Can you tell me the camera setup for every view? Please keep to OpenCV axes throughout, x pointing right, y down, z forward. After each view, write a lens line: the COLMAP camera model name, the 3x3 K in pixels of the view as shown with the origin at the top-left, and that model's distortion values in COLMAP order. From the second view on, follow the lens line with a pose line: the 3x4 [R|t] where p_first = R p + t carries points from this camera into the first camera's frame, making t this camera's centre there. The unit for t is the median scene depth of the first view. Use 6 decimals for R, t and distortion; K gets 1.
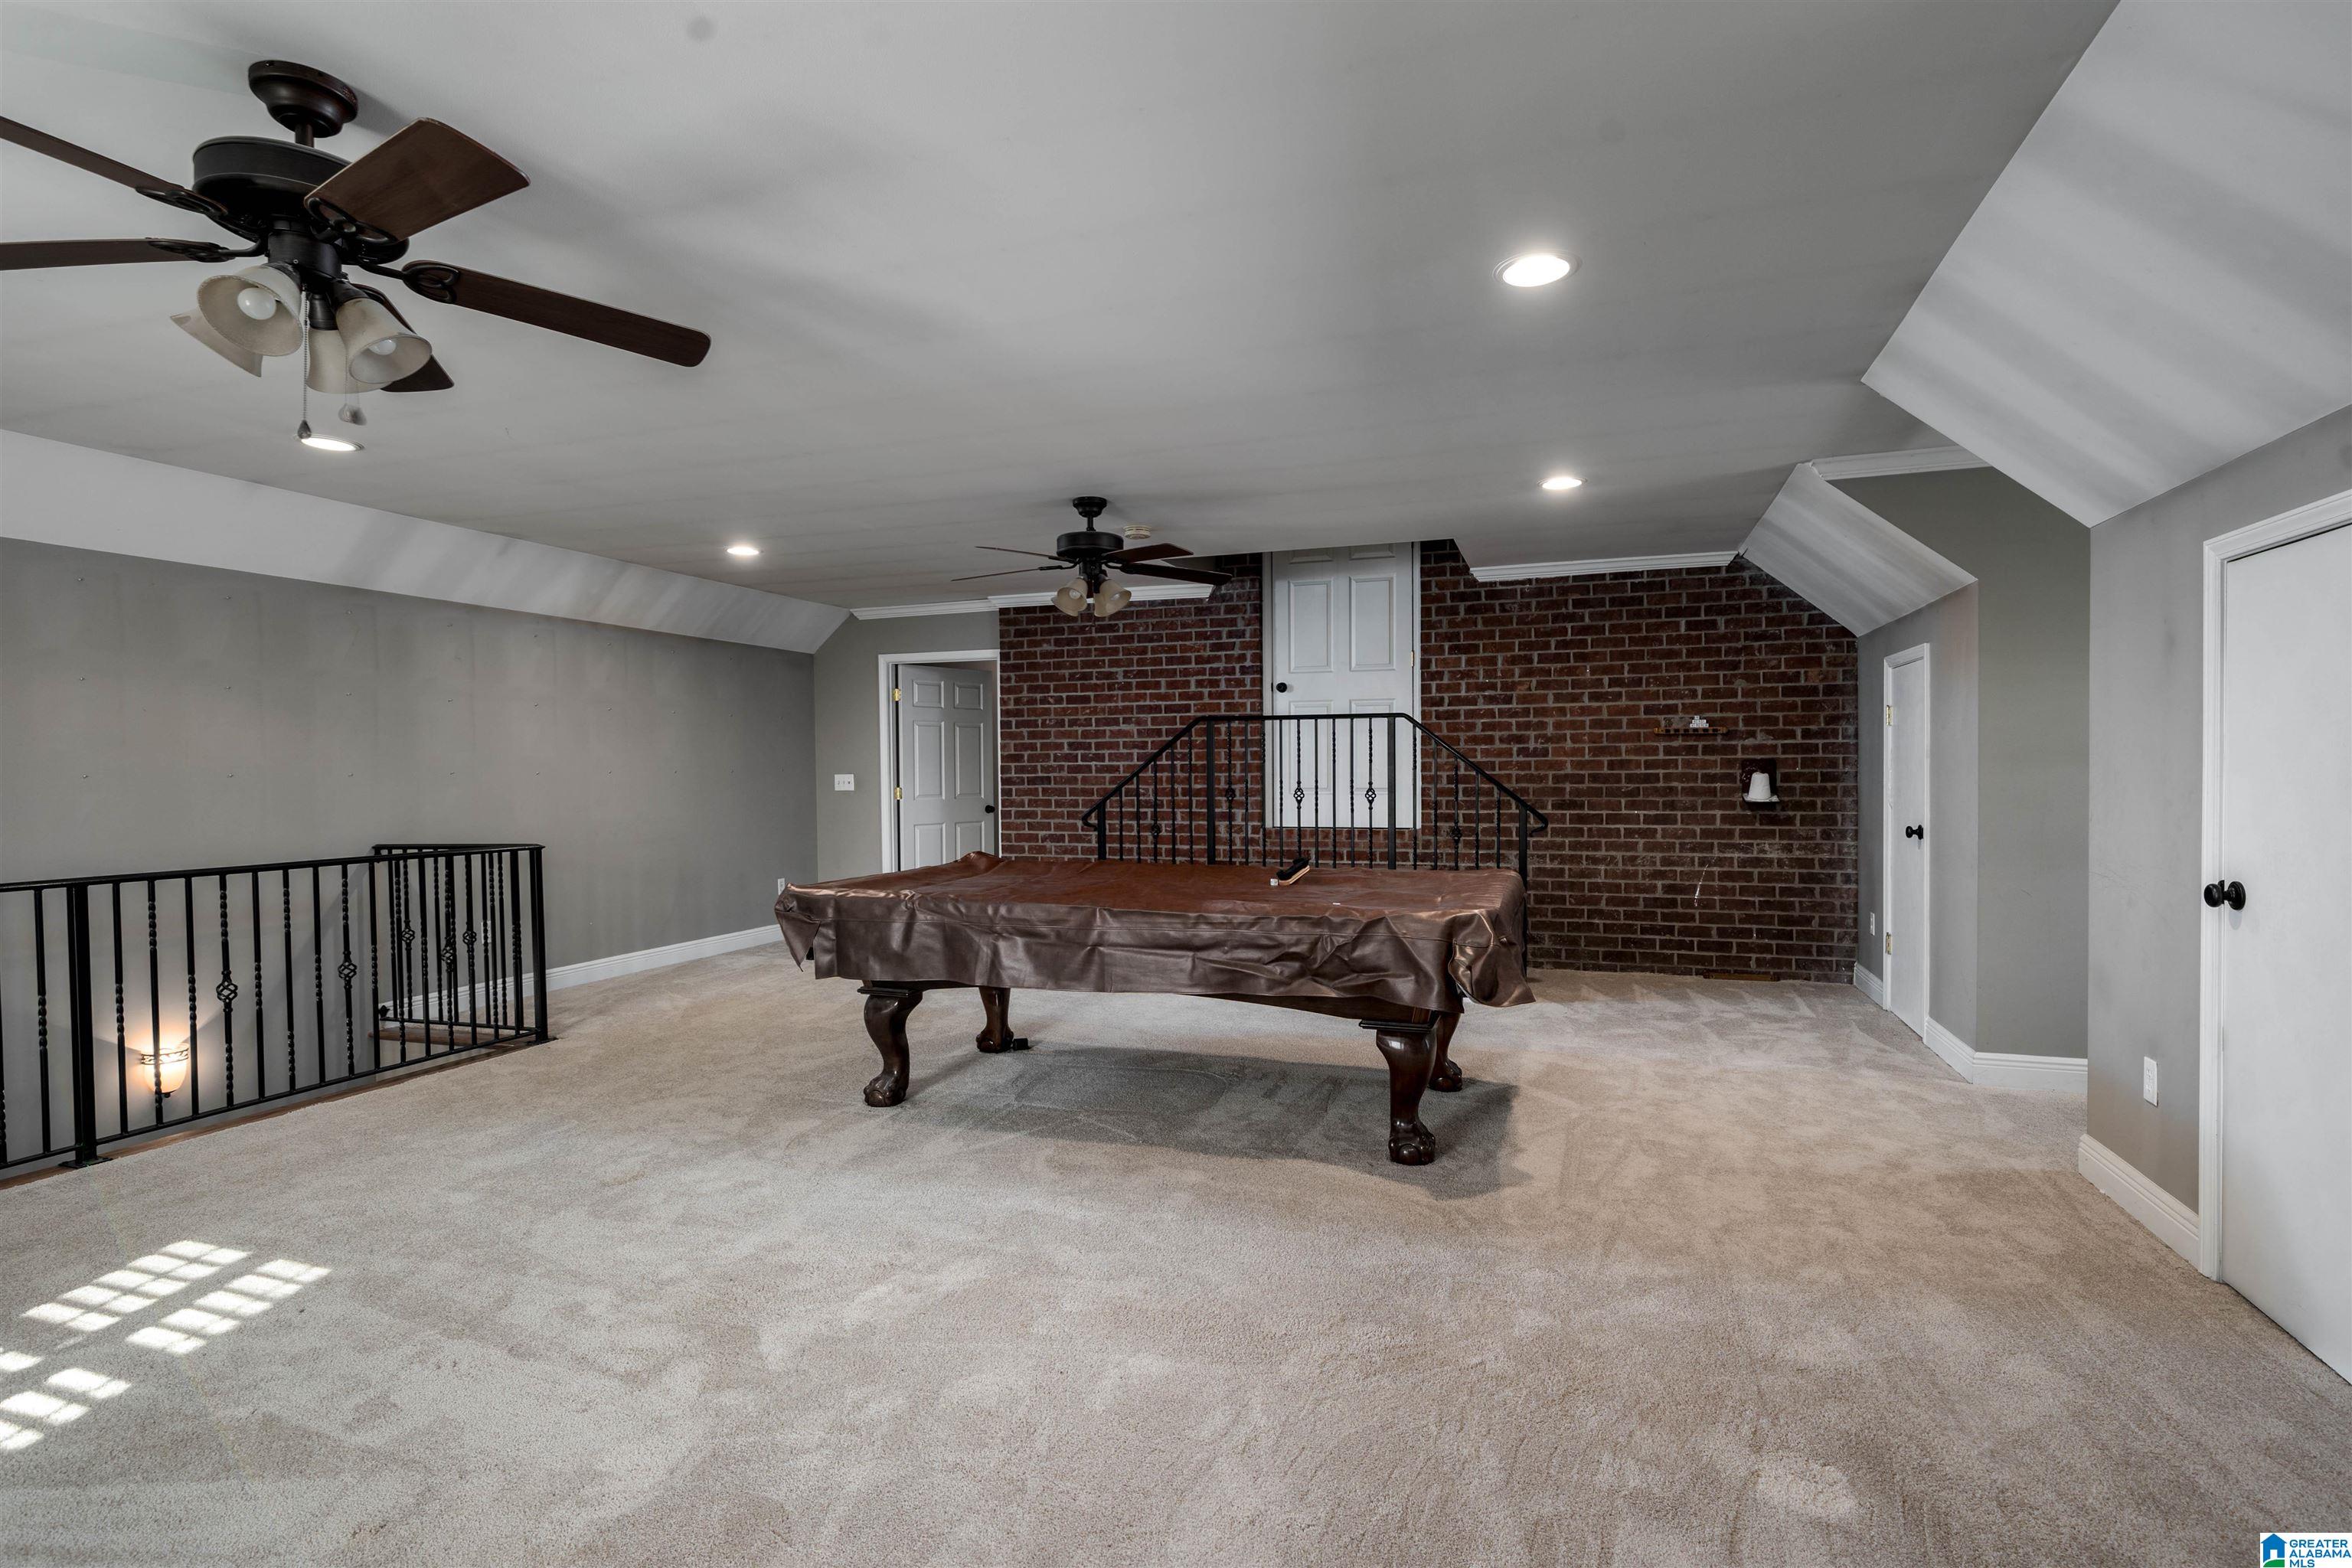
lens RADIAL K [[1171.1, 0, 1170.8], [0, 1171.1, 793.9], [0, 0, 1]] dist [-0.006252, -0.001201]
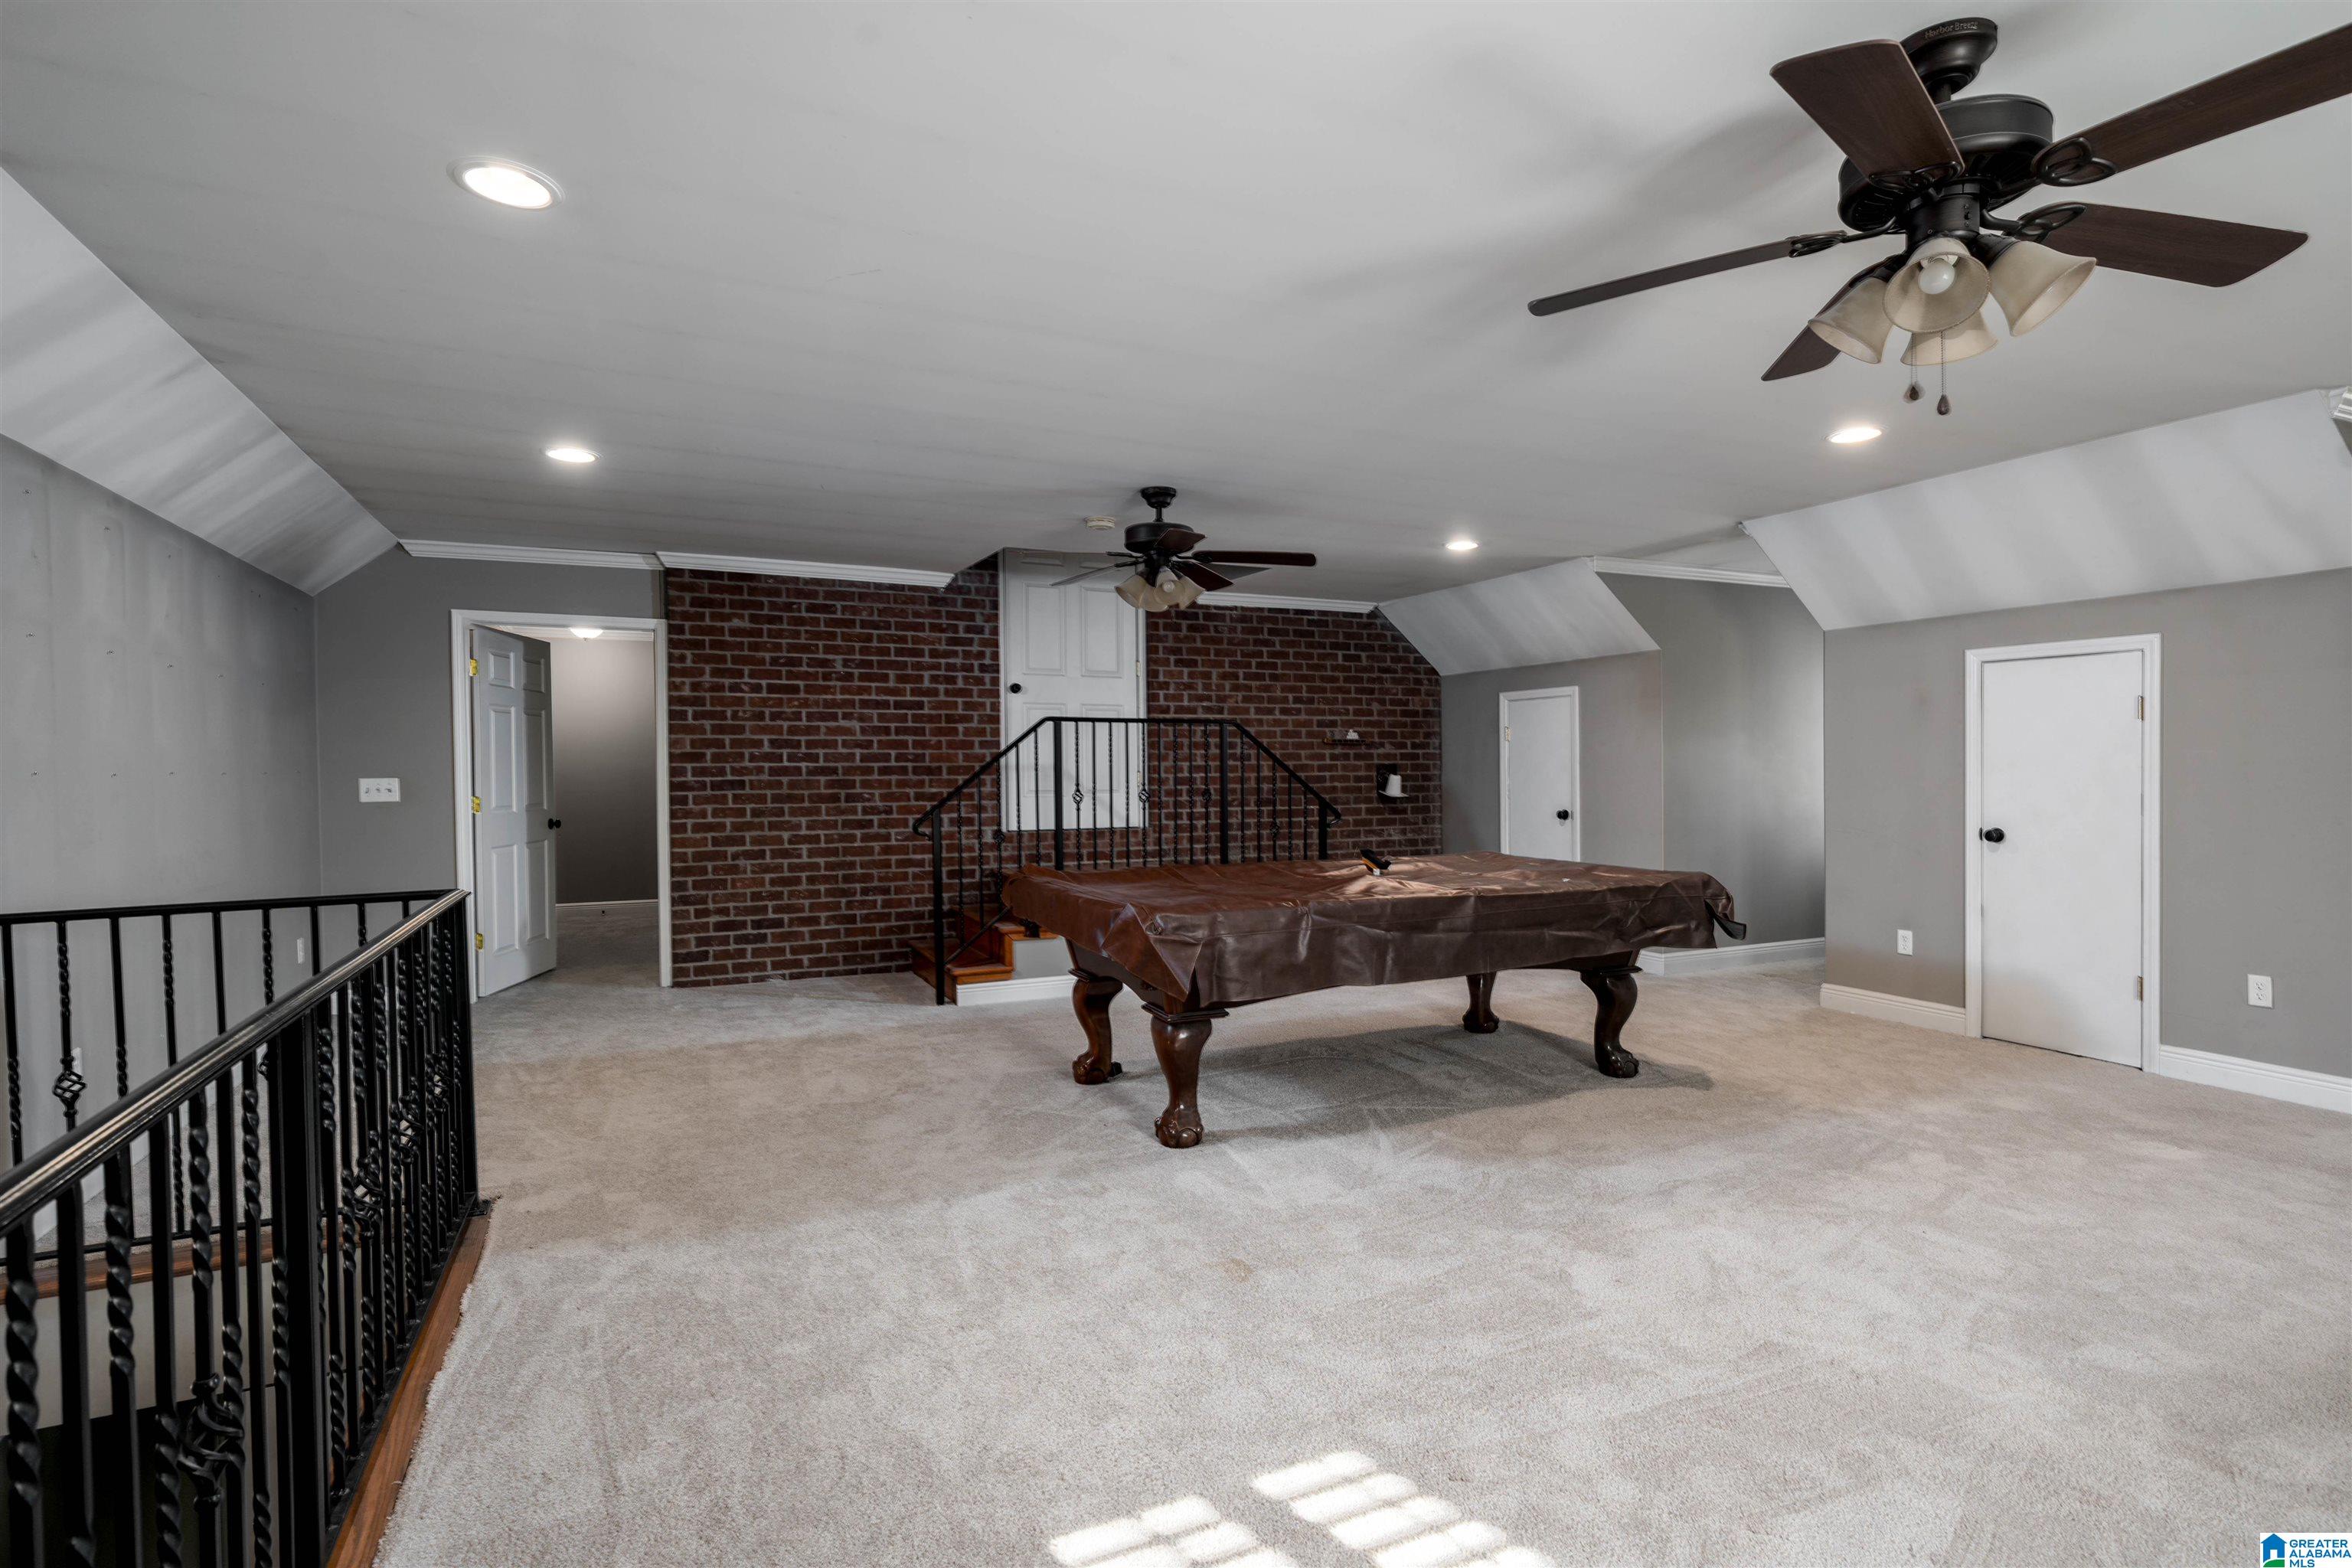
lens RADIAL K [[1171.1, 0, 1179.4], [0, 1171.1, 781.9], [0, 0, 1]] dist [-0.006252, -0.001201]
pose [[0.701401, -0.003491, 0.712759, -0.546307], [0.015539, 0.999825, -0.010395, -0.000119], [-0.712598, 0.018367, 0.701332, 0.232623]]
